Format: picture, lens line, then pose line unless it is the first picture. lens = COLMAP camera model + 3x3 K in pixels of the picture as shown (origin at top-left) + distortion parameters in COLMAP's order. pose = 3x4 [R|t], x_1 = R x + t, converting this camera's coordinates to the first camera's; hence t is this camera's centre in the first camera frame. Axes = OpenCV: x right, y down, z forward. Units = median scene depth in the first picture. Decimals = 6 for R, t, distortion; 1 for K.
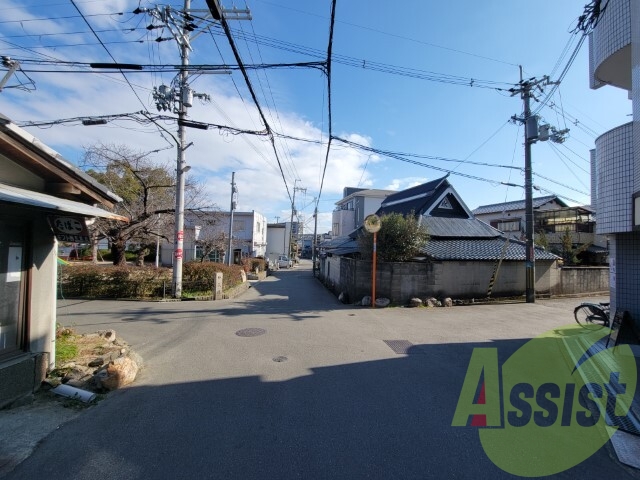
lens RADIAL K [[257.8, 0, 320.4], [0, 257.8, 242.3], [0, 0, 1]] dist [-0.001230, -0.001751]
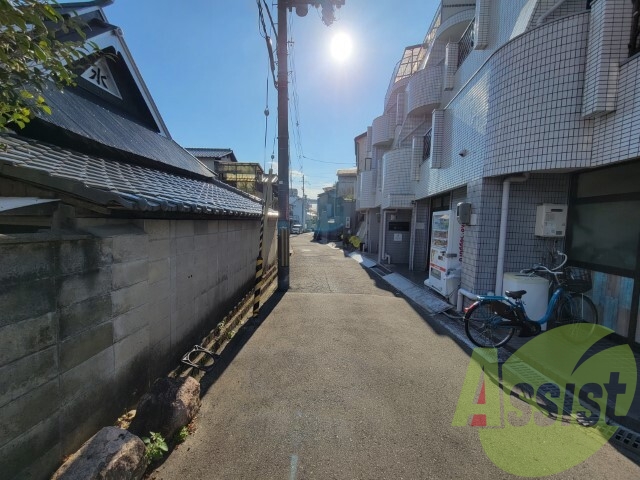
lens RADIAL K [[257.8, 0, 320.4], [0, 257.8, 242.2], [0, 0, 1]] dist [-0.001230, -0.001751]
pose [[0.351803, -0.085373, 0.932173, 0.302050], [-0.046348, 0.993022, 0.108438, 0.057896], [-0.934926, -0.081353, 0.345392, 0.736918]]
